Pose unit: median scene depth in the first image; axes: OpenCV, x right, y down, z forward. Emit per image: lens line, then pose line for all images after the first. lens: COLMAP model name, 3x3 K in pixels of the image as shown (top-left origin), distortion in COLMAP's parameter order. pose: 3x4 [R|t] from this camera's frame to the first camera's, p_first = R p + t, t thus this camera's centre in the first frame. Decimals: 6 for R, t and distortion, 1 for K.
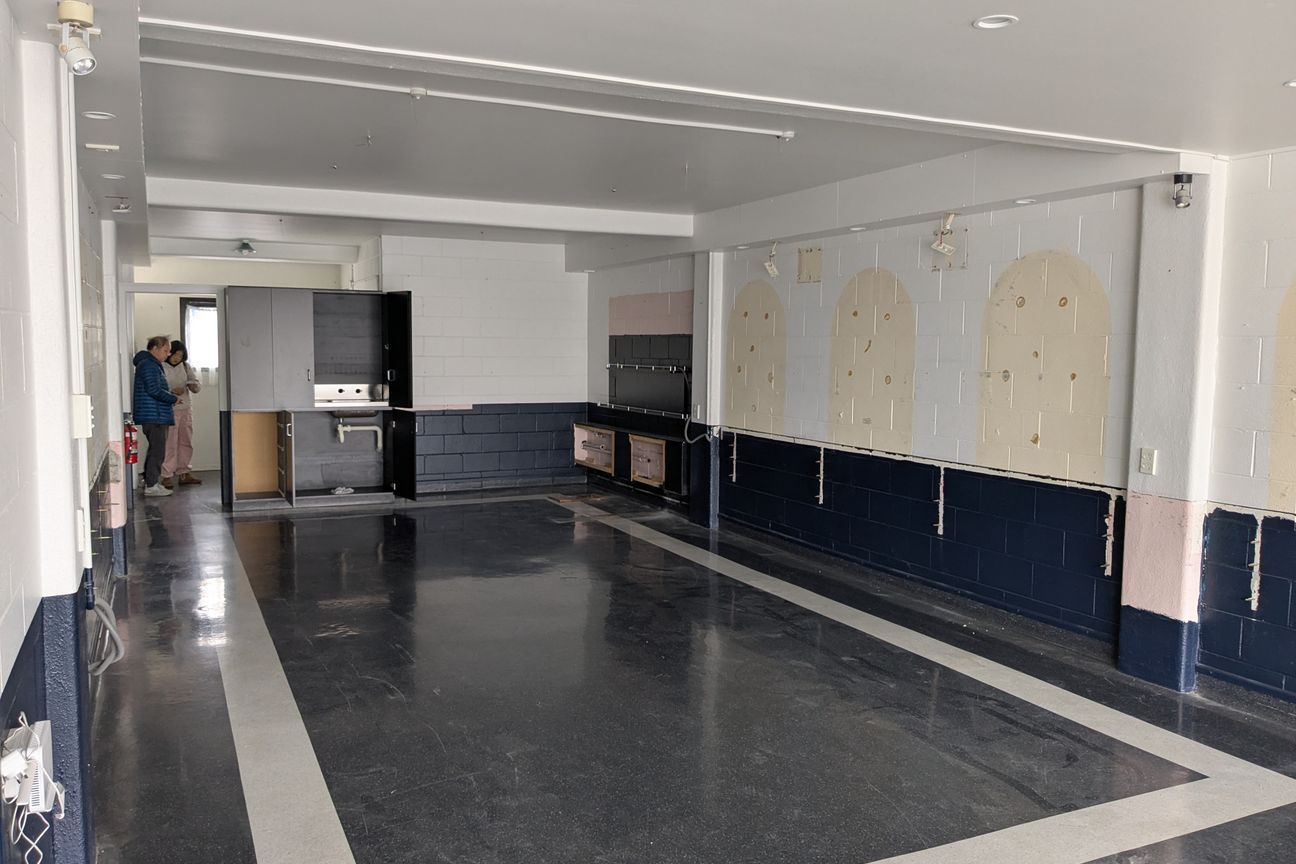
lens RADIAL K [[1013.2, 0, 648.0], [0, 1013.2, 432.0], [0, 0, 1]] dist [-0.000959, -0.000890]
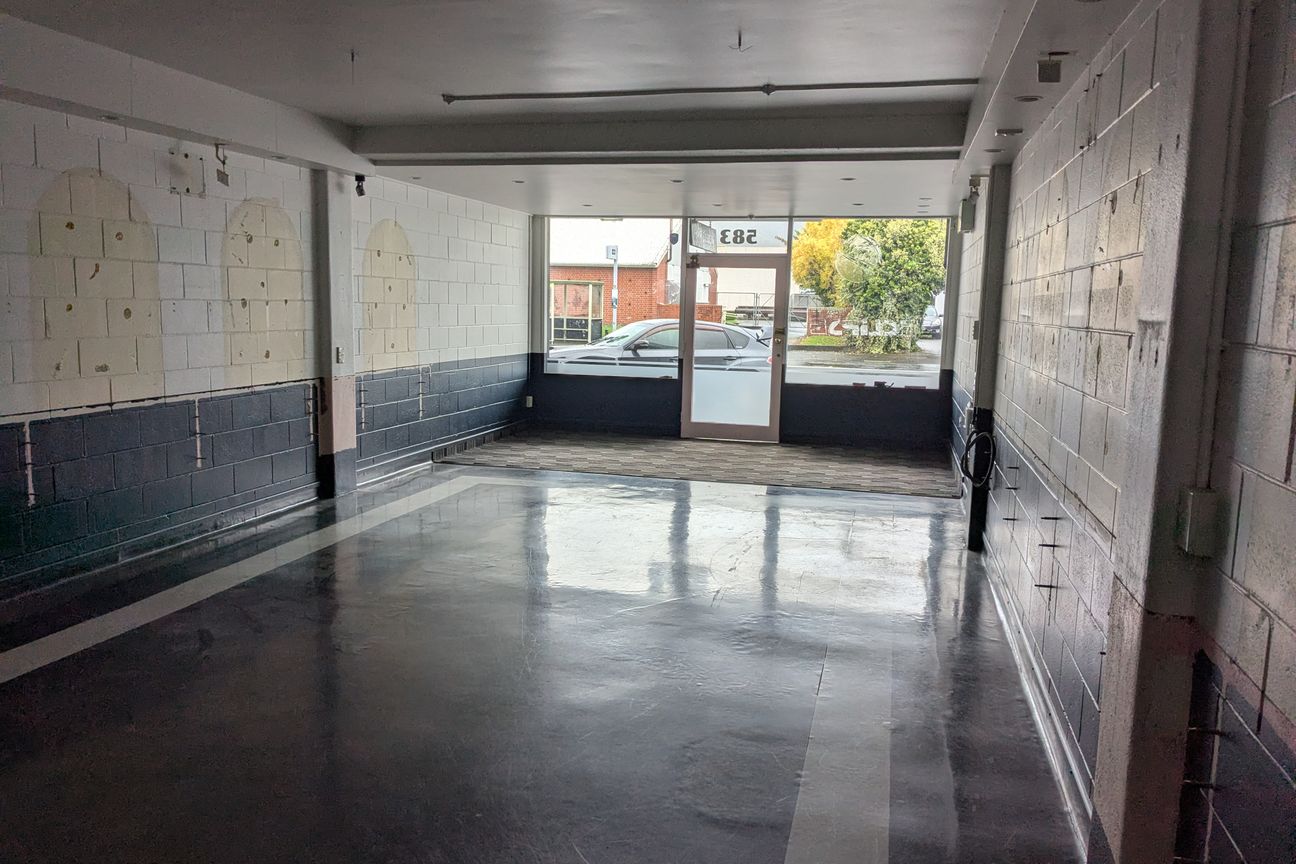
lens RADIAL K [[1013.2, 0, 648.0], [0, 1013.2, 432.0], [0, 0, 1]] dist [-0.000959, -0.000890]
pose [[-0.772288, -0.103280, 0.626821, -0.652797], [0.028885, 0.979967, 0.197056, -0.113296], [-0.634615, 0.170290, -0.753833, 1.446586]]
